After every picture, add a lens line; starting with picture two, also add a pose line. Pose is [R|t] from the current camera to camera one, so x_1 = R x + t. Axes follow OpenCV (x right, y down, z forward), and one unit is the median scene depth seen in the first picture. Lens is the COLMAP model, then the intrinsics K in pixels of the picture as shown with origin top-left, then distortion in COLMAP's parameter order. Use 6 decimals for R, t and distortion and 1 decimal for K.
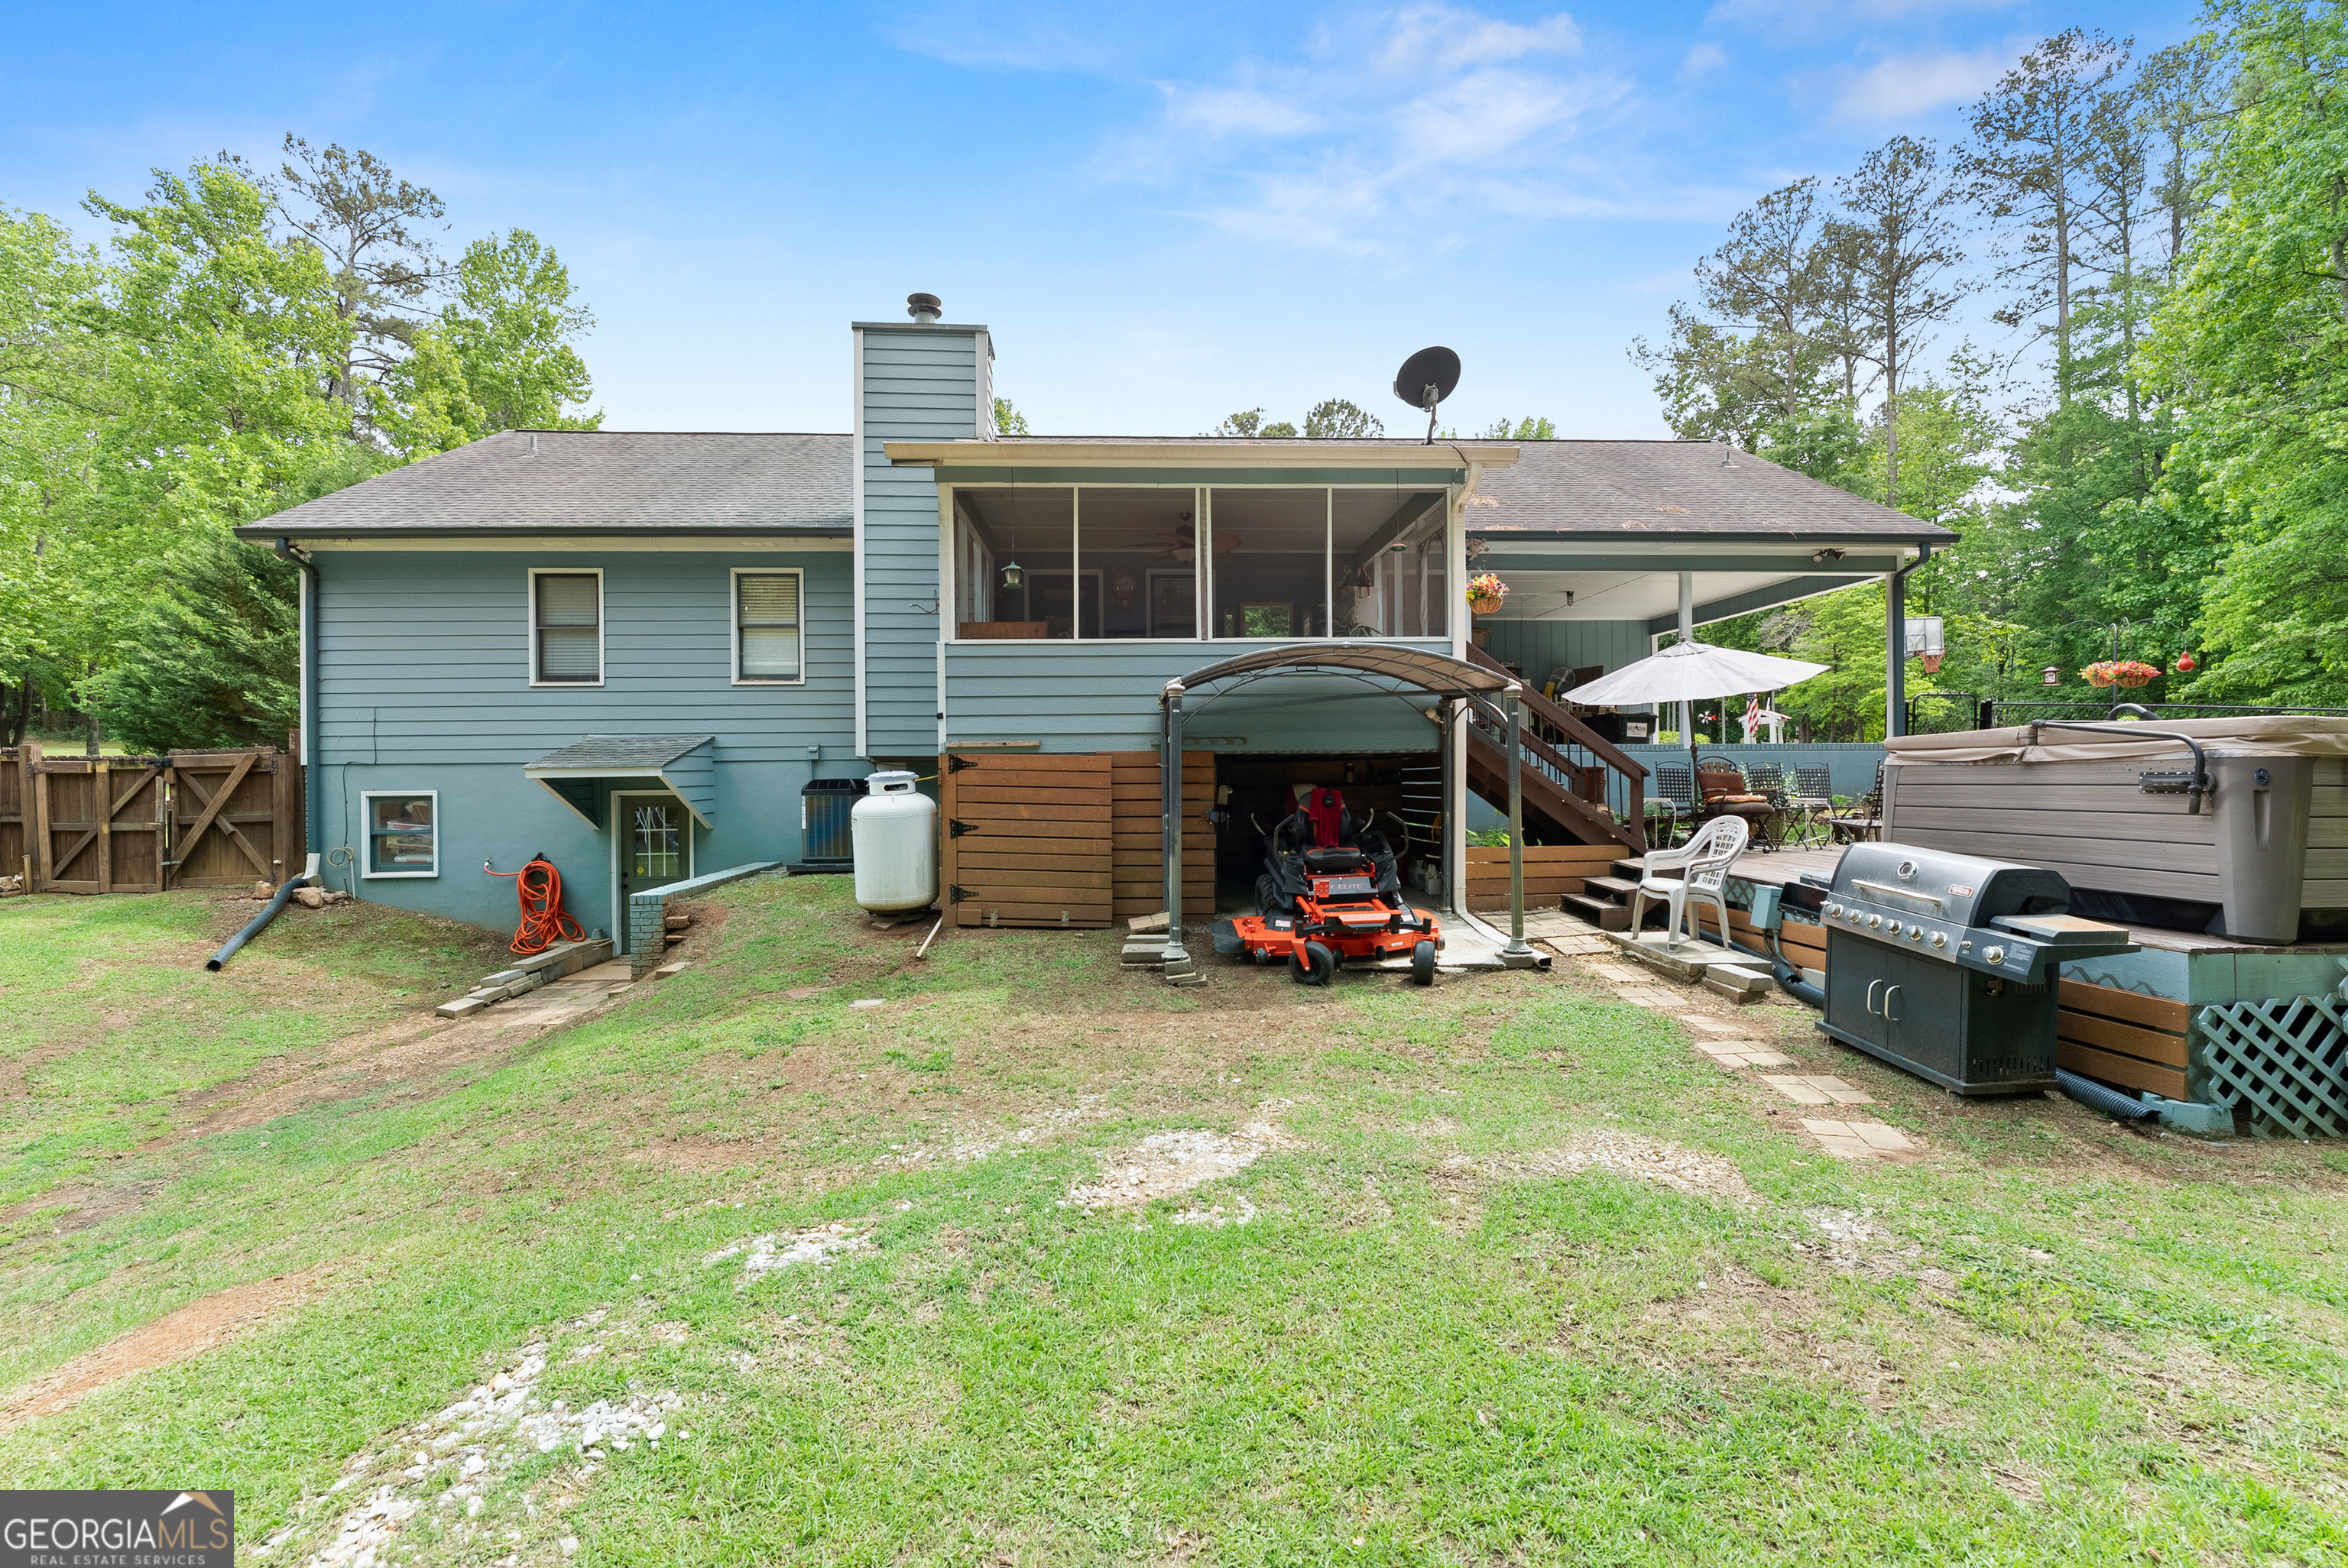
lens RADIAL K [[1003.6, 0, 1185.7], [0, 1003.6, 764.8], [0, 0, 1]] dist [-0.002362, 0.000832]
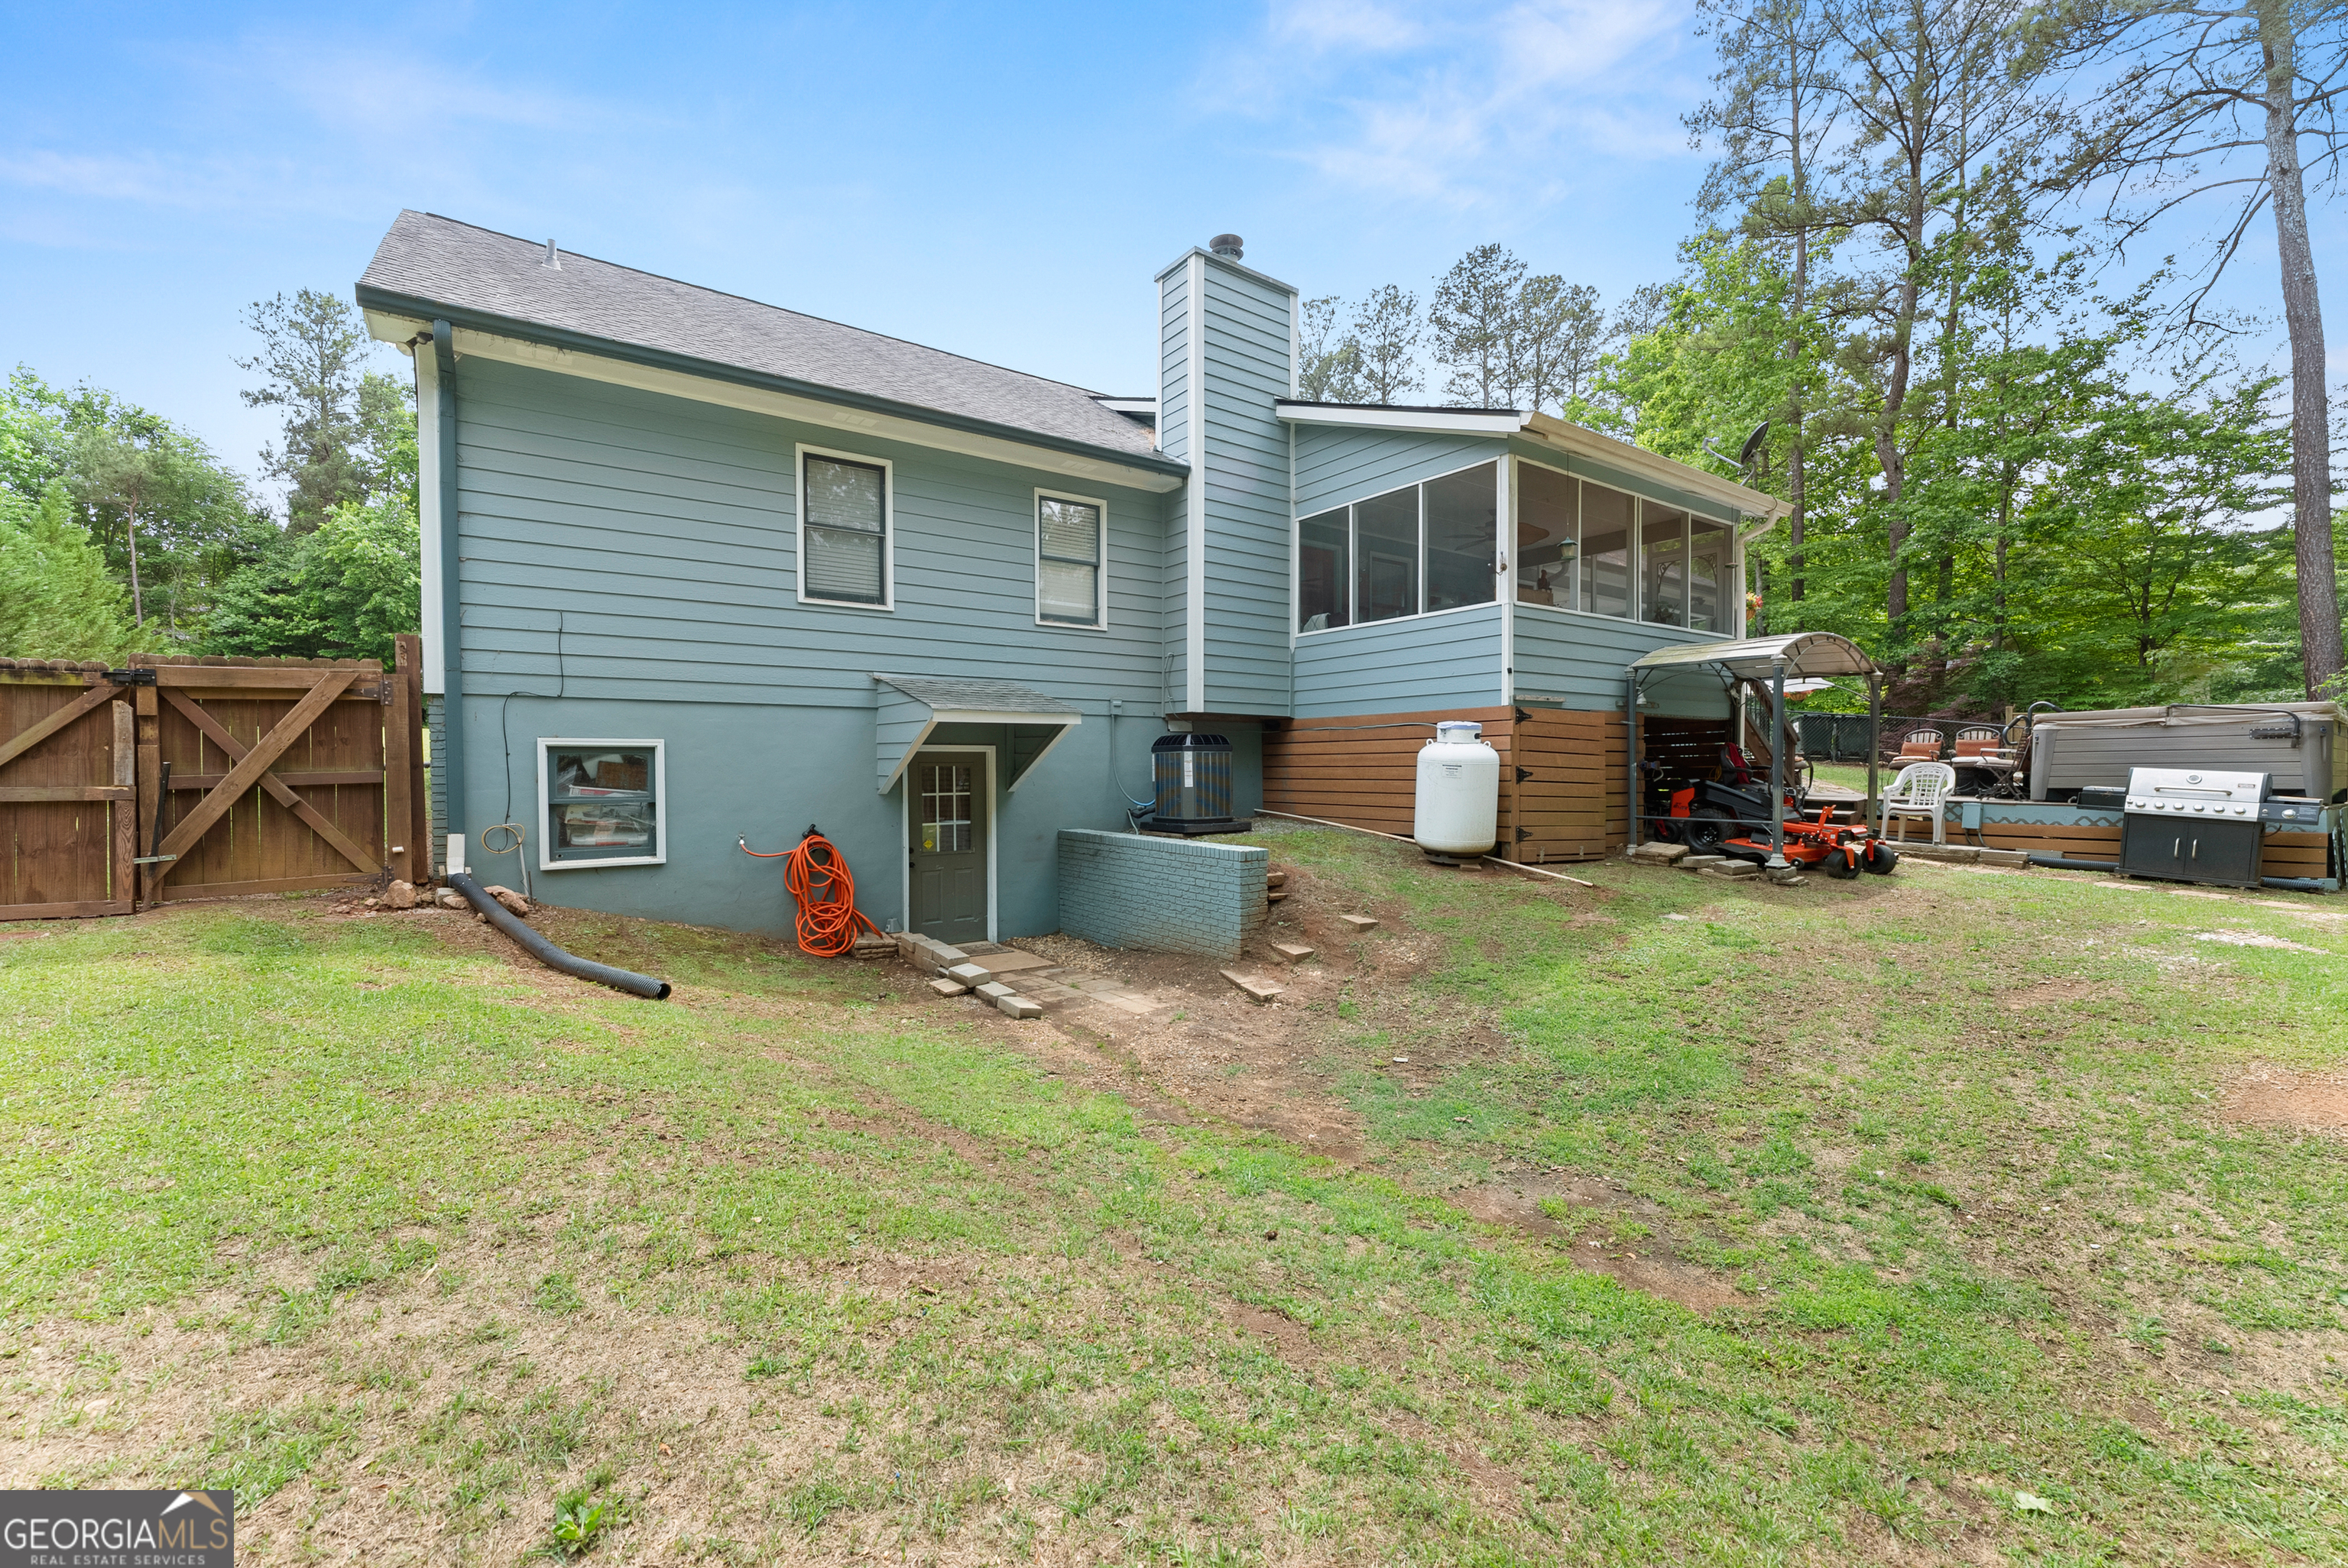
lens RADIAL K [[983.0, 0, 1174.0], [0, 983.0, 784.0], [0, 0, 1]] dist [0.002013, 0.000763]
pose [[0.829133, -0.003393, 0.559042, -0.847055], [-0.007303, 0.999831, 0.016899, 0.043244], [-0.559004, -0.018094, 0.828967, 0.238998]]
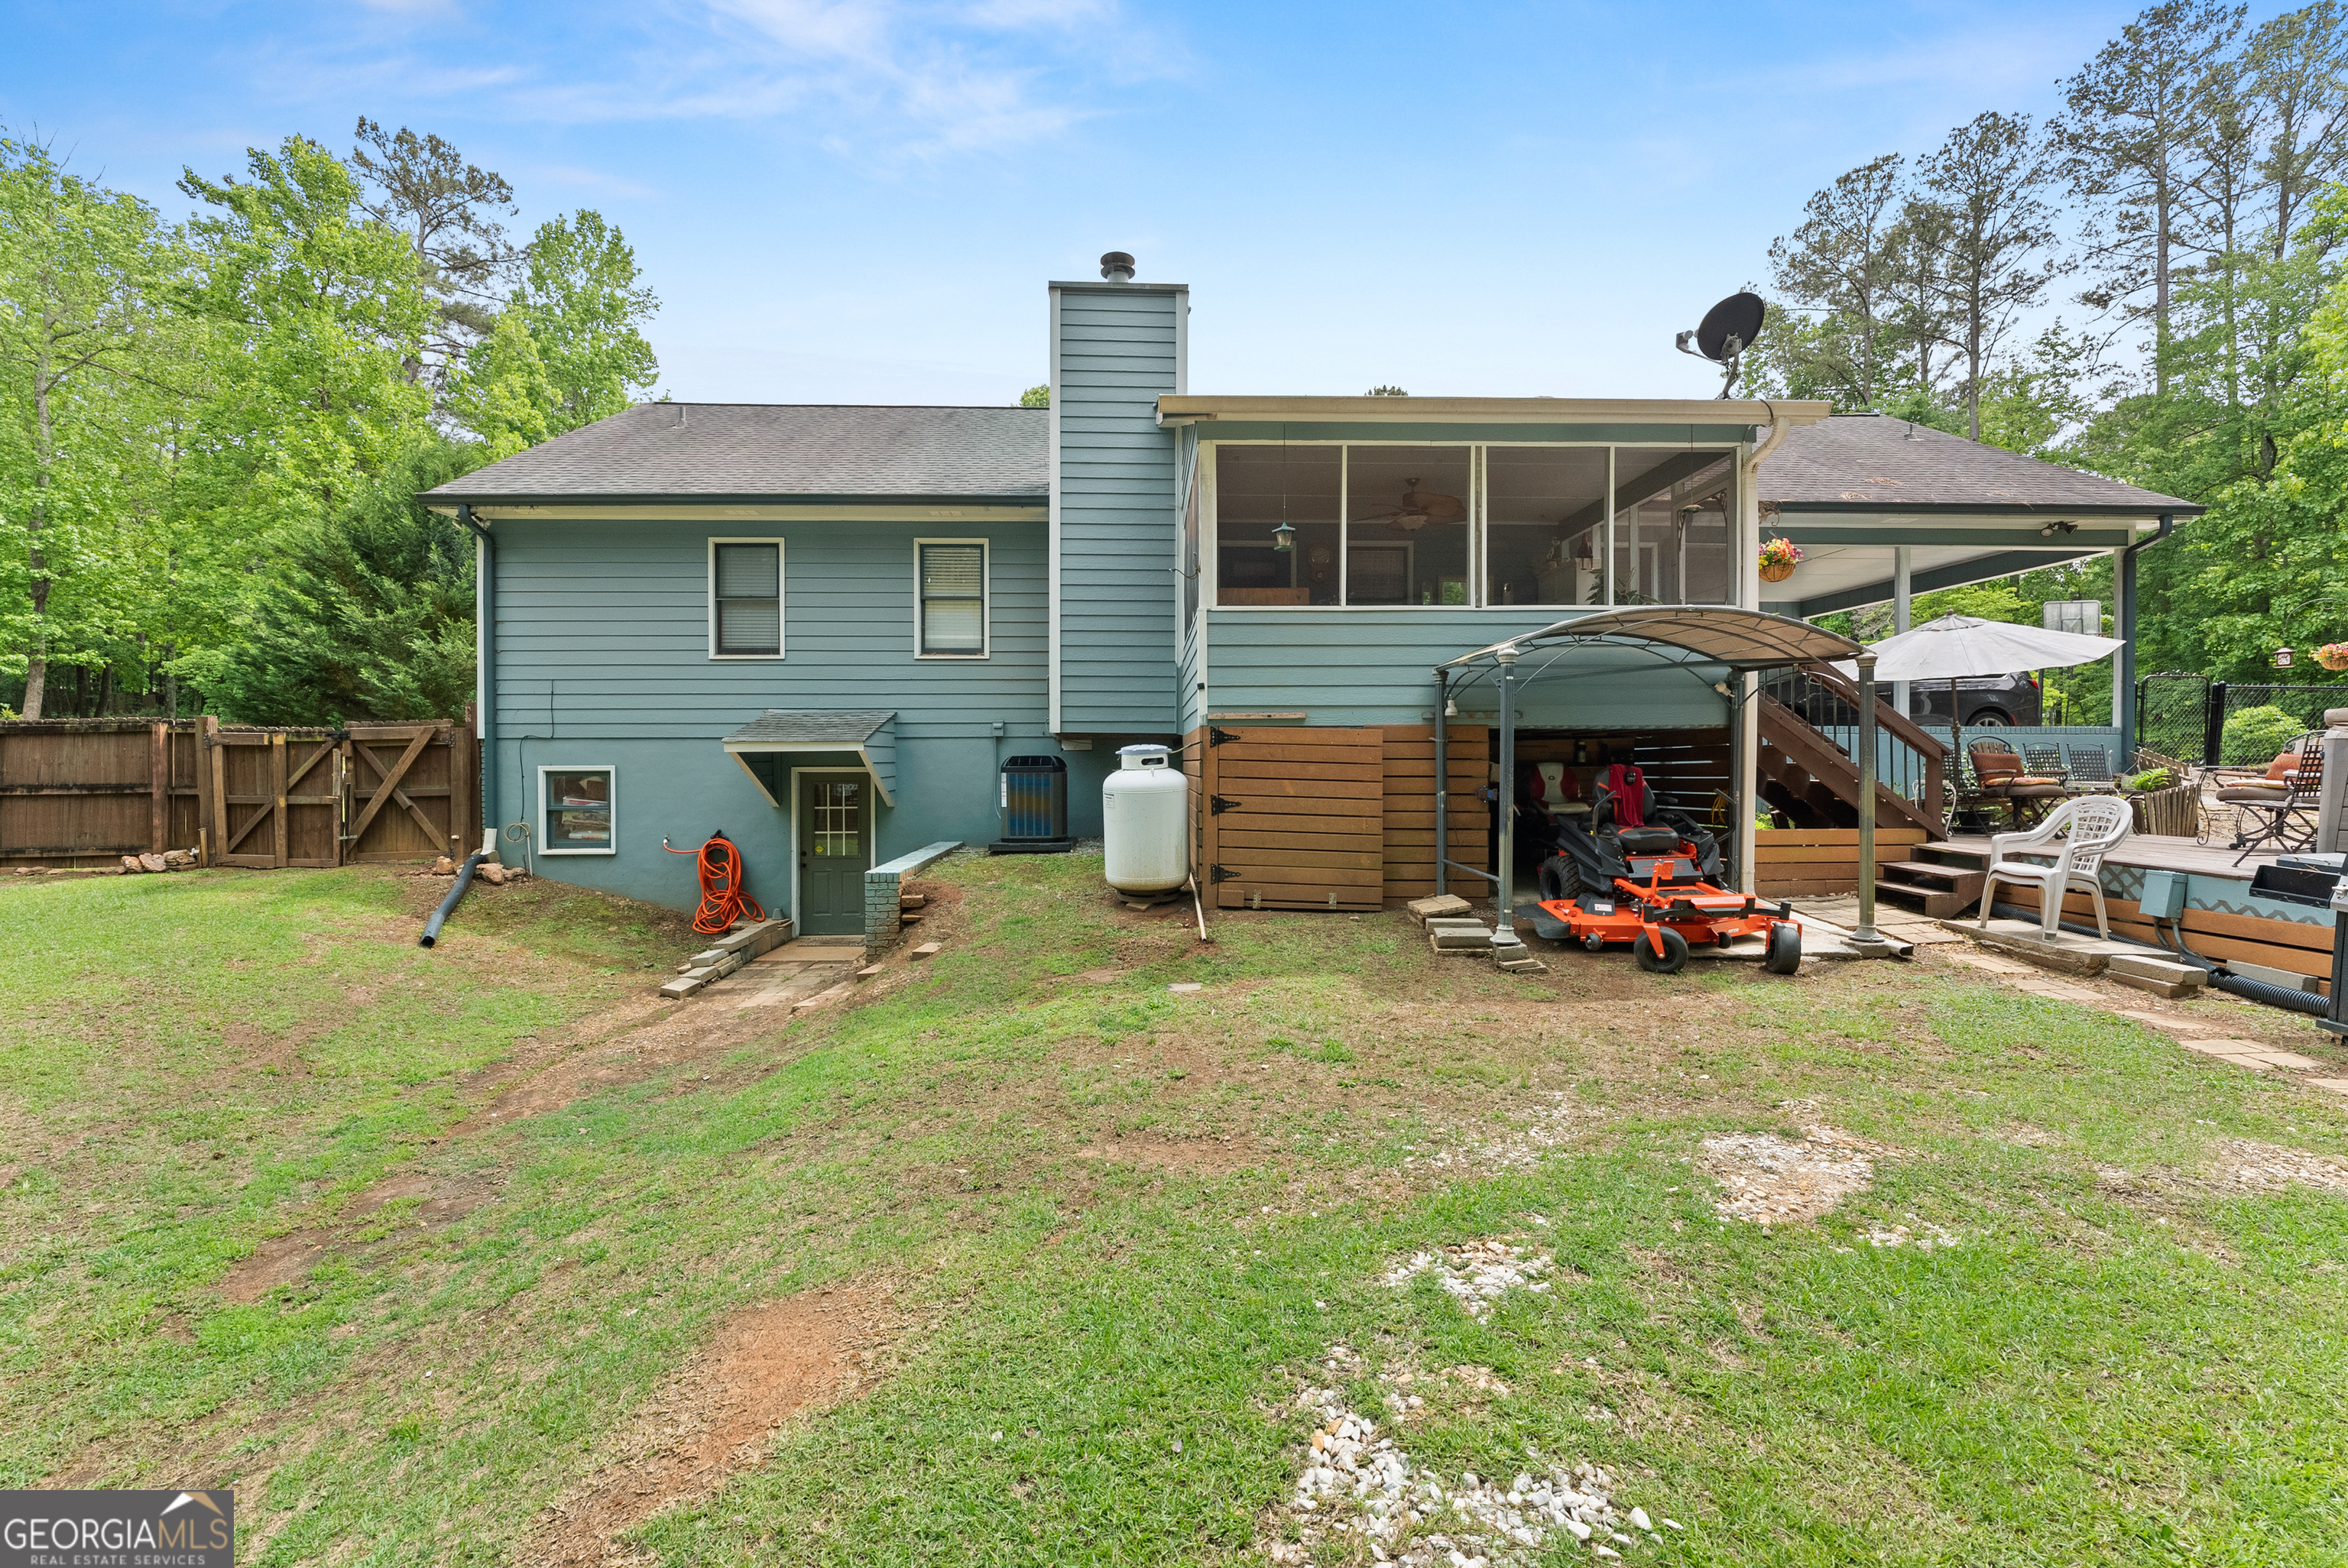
lens RADIAL K [[995.0, 0, 1174.4], [0, 995.0, 762.6], [0, 0, 1]] dist [0.000402, 0.000411]
pose [[0.999795, 0.006781, -0.019085, -0.186862], [-0.006658, 0.999956, 0.006538, 0.012996], [0.019128, -0.006410, 0.999796, 0.043490]]
